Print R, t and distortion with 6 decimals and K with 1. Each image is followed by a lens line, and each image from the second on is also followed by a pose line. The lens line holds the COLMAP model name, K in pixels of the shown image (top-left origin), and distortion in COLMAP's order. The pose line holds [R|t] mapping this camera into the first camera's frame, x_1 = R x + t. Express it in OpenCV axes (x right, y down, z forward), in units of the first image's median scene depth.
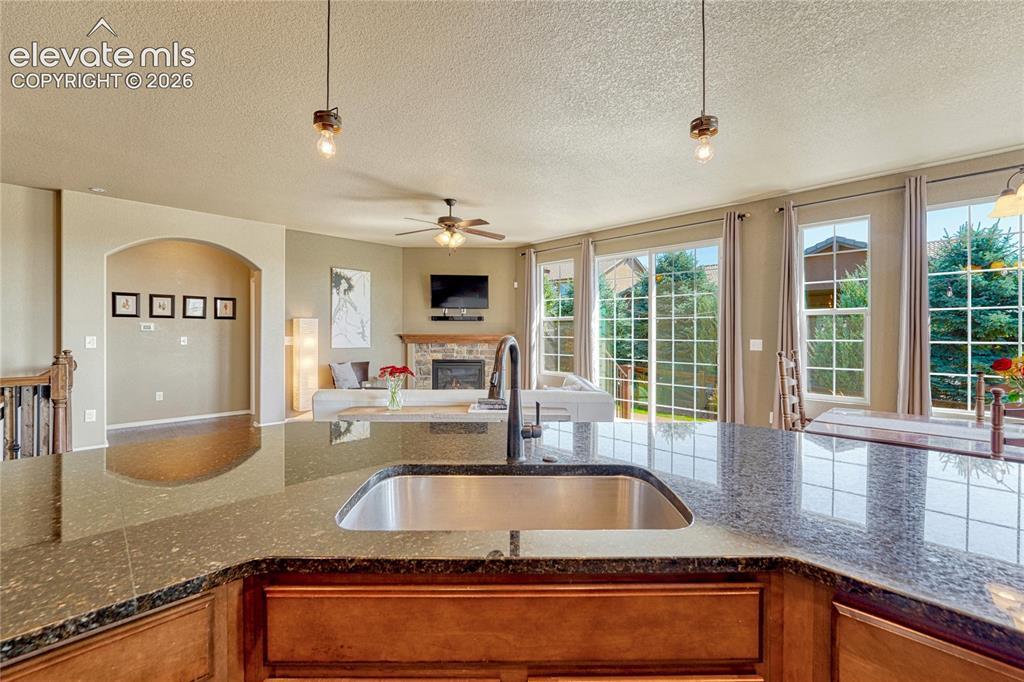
lens RADIAL K [[427.8, 0, 511.4], [0, 427.8, 335.9], [0, 0, 1]] dist [-0.006322, -0.000276]
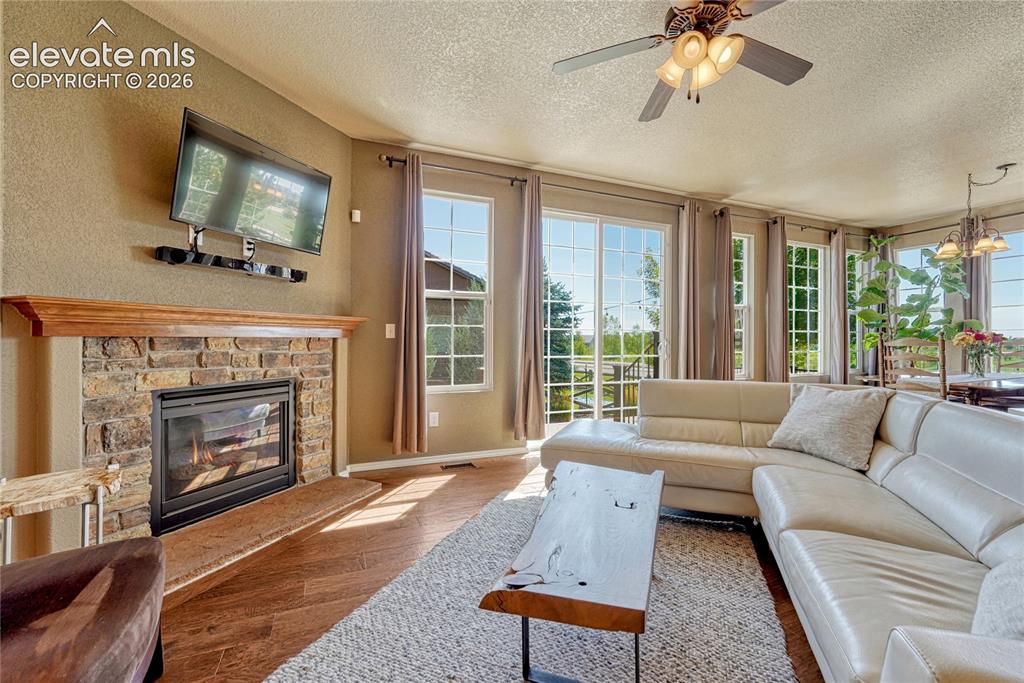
lens RADIAL K [[434.9, 0, 512.2], [0, 434.9, 337.1], [0, 0, 1]] dist [-0.003259, -0.000204]
pose [[0.369590, 0.004017, 0.929186, -0.422308], [0.004758, 0.999969, -0.006216, 0.023251], [-0.929183, 0.006719, 0.369560, 0.734568]]
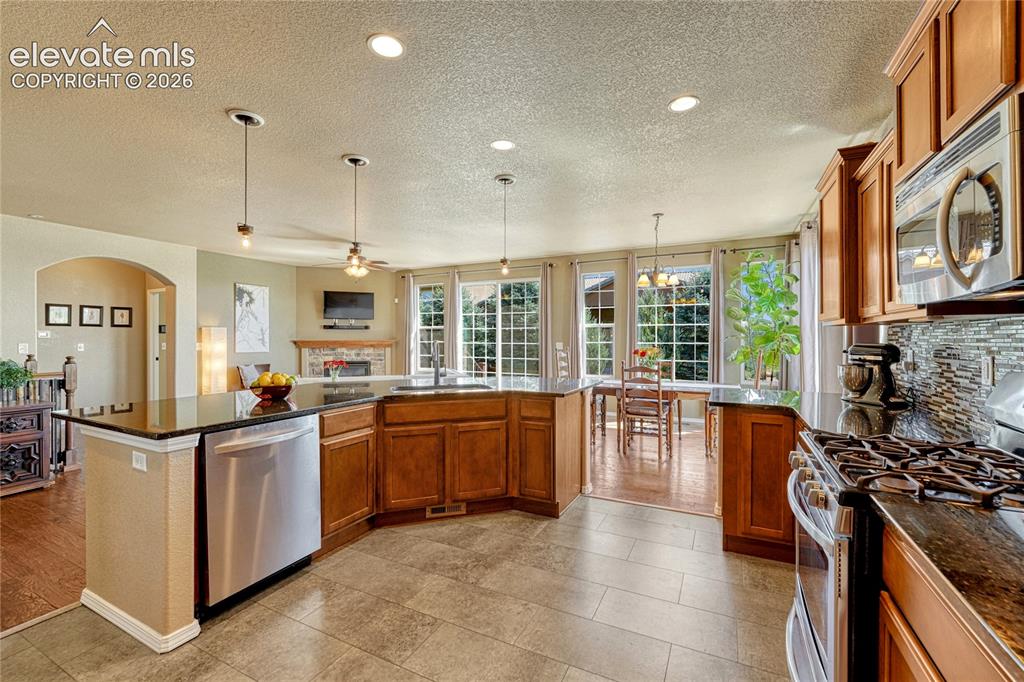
lens RADIAL K [[434.9, 0, 512.2], [0, 434.9, 336.6], [0, 0, 1]] dist [-0.003259, -0.000204]
pose [[0.947704, -0.001535, 0.319147, -0.084081], [0.005327, 0.999925, -0.011007, 0.002364], [-0.319106, 0.012132, 0.947641, -0.356278]]
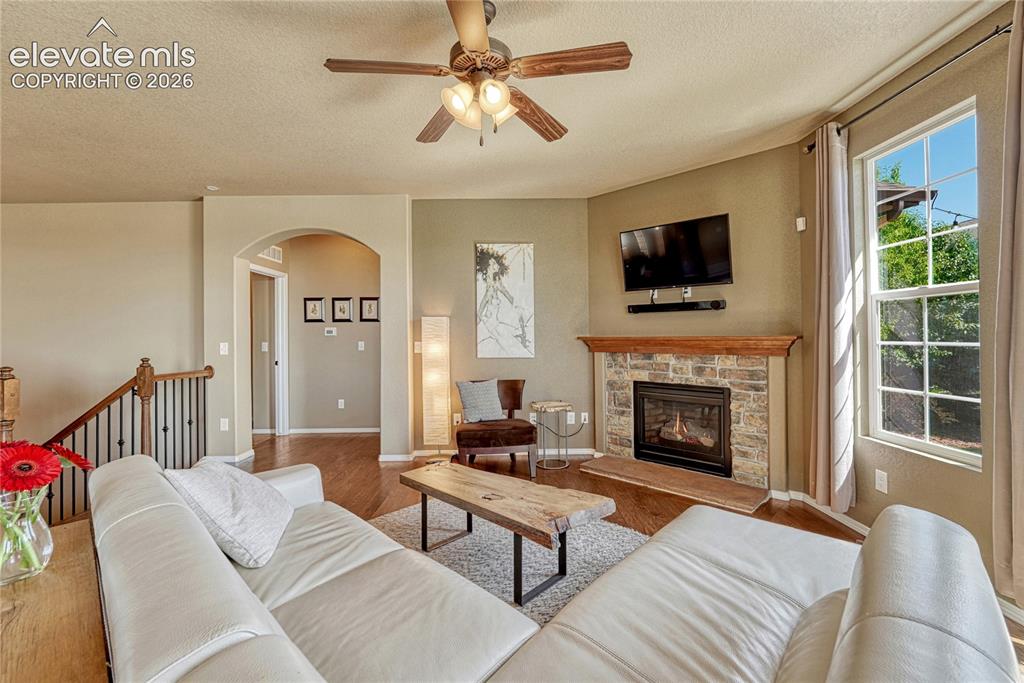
lens RADIAL K [[433.3, 0, 514.1], [0, 433.3, 333.0], [0, 0, 1]] dist [-0.001779, -0.000104]
pose [[0.718681, -0.012575, -0.695226, 0.119331], [0.006297, 0.999913, -0.011577, -0.003705], [0.695312, 0.003942, 0.718698, 0.528942]]
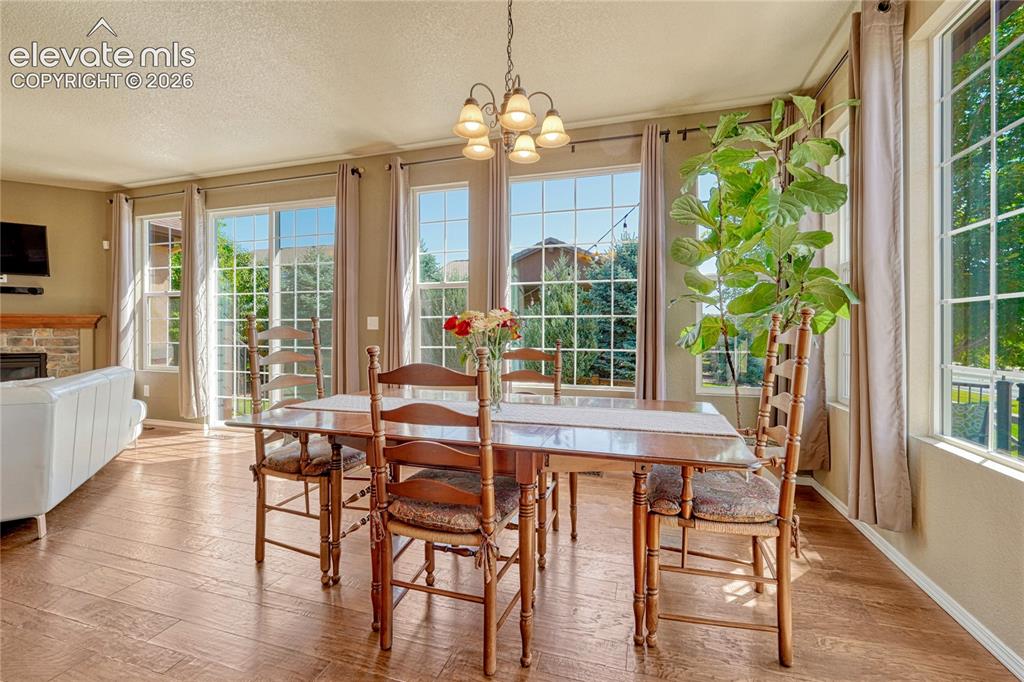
lens RADIAL K [[433.3, 0, 514.1], [0, 433.3, 332.5], [0, 0, 1]] dist [-0.001779, -0.000104]
pose [[0.883838, -0.001132, 0.467792, 0.301489], [0.003108, 0.999989, -0.003454, 0.032106], [-0.467783, 0.004506, 0.883832, 0.067787]]
